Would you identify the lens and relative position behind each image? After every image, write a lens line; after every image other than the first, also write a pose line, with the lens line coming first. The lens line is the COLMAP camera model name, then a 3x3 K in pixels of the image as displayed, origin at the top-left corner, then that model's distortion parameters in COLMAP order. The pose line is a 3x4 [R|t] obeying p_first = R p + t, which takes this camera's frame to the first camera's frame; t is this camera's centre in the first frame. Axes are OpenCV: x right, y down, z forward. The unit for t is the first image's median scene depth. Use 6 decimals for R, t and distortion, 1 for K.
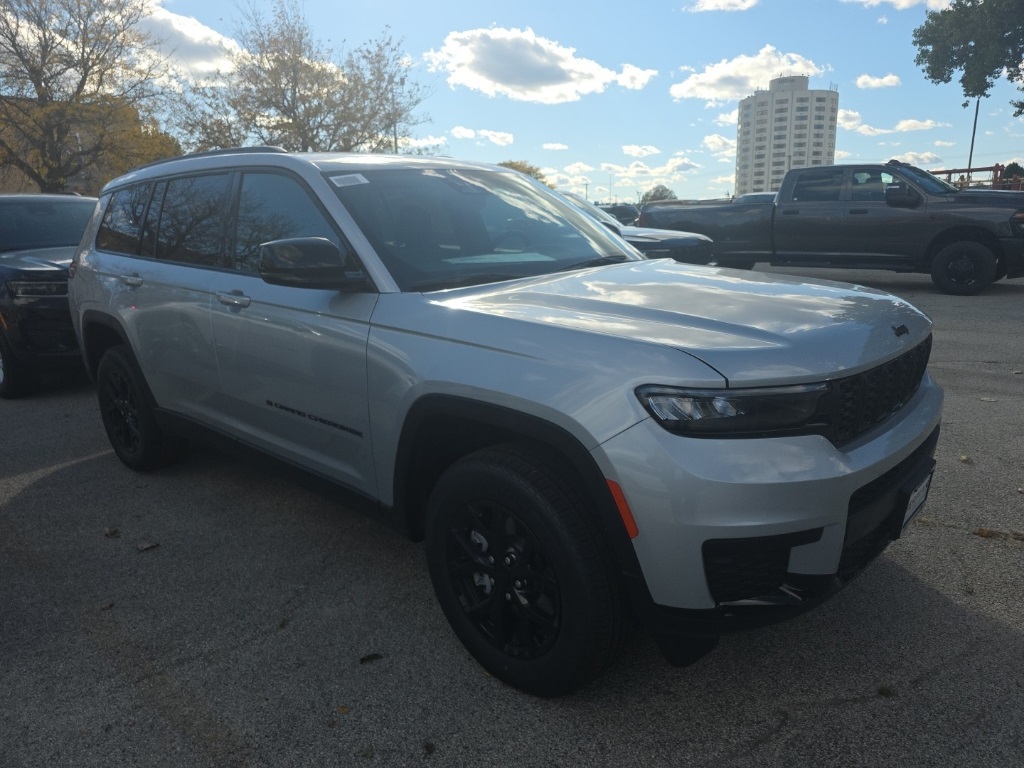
lens RADIAL K [[675.4, 0, 512.0], [0, 675.4, 384.0], [0, 0, 1]] dist [0.024038, -0.003968]
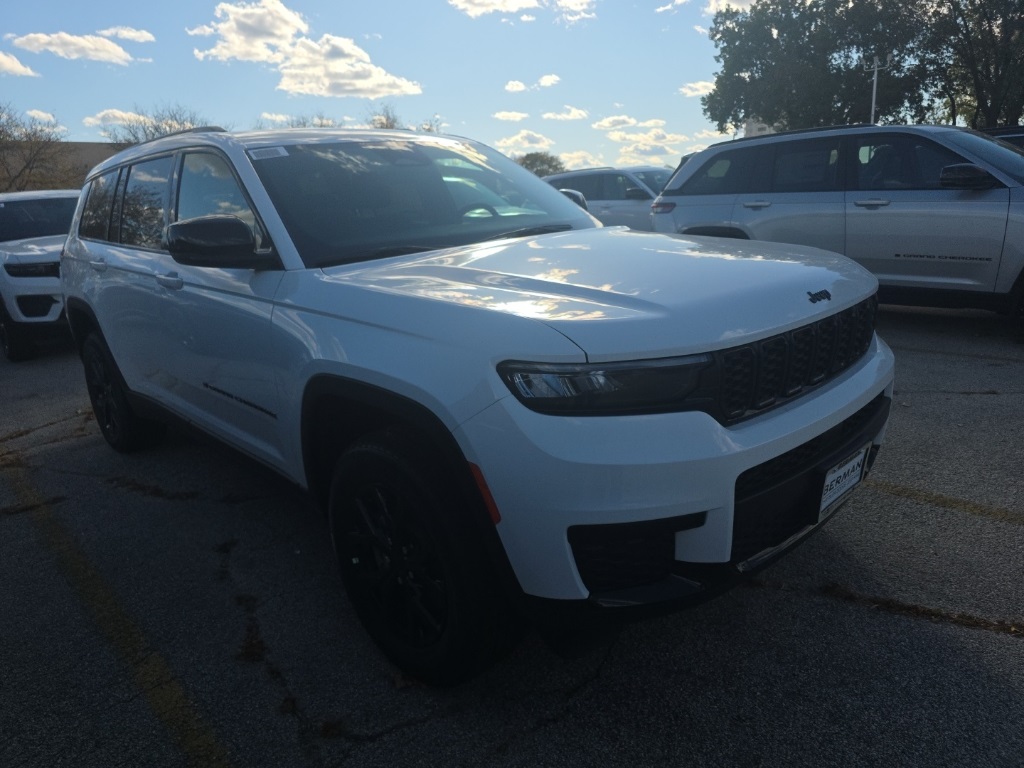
lens RADIAL K [[675.4, 0, 512.0], [0, 675.4, 384.0], [0, 0, 1]] dist [0.024038, -0.003968]
pose [[0.996226, -0.017010, -0.085116, 0.241580], [0.020065, 0.999180, 0.035169, 0.000491], [0.084448, -0.036744, 0.995750, 0.062942]]
